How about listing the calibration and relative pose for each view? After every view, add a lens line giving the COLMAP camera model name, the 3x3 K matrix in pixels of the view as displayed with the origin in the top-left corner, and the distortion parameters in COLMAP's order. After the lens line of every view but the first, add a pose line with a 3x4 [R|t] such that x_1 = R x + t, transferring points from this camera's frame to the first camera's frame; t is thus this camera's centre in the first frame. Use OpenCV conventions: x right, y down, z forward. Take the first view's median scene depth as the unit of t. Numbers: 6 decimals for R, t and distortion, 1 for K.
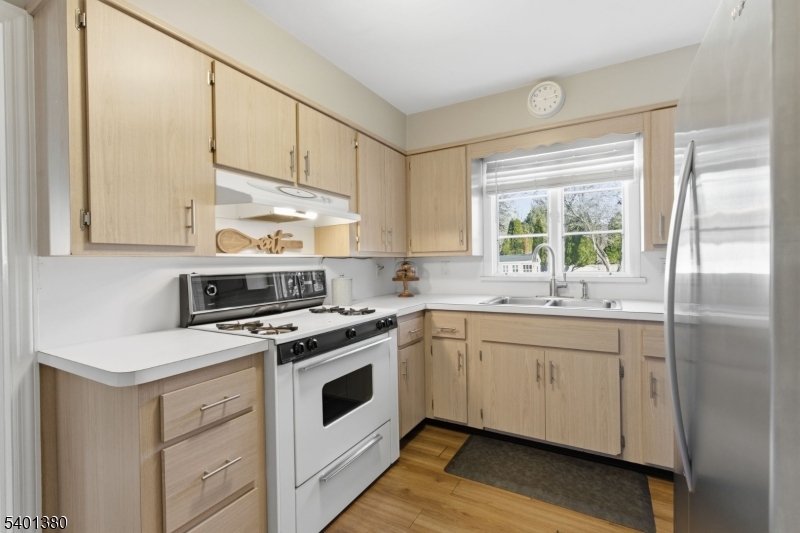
lens RADIAL K [[365.0, 0, 400.0], [0, 365.0, 266.5], [0, 0, 1]] dist [-0.001747, 0.000117]
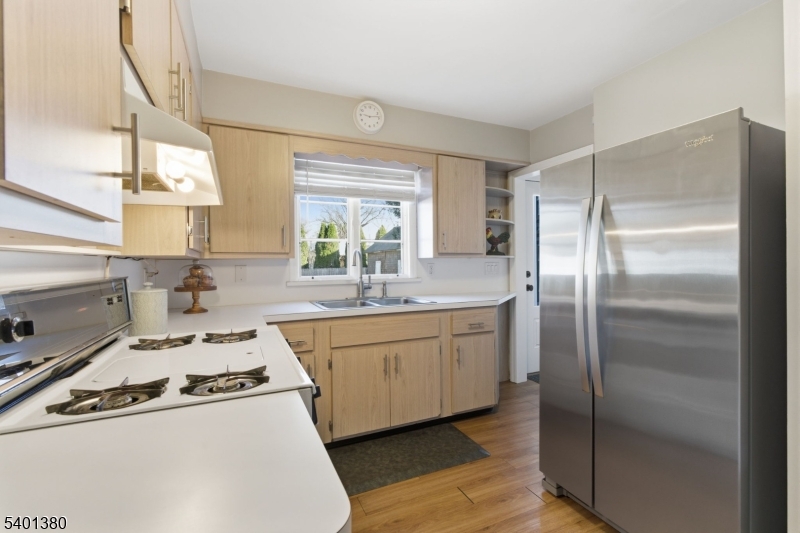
lens RADIAL K [[365.0, 0, 400.0], [0, 365.0, 266.5], [0, 0, 1]] dist [-0.001747, 0.000117]
pose [[0.573010, 0.001066, 0.819547, -0.485234], [0.010379, 0.999910, -0.008557, 0.000458], [-0.819482, 0.013409, 0.572947, 0.328627]]
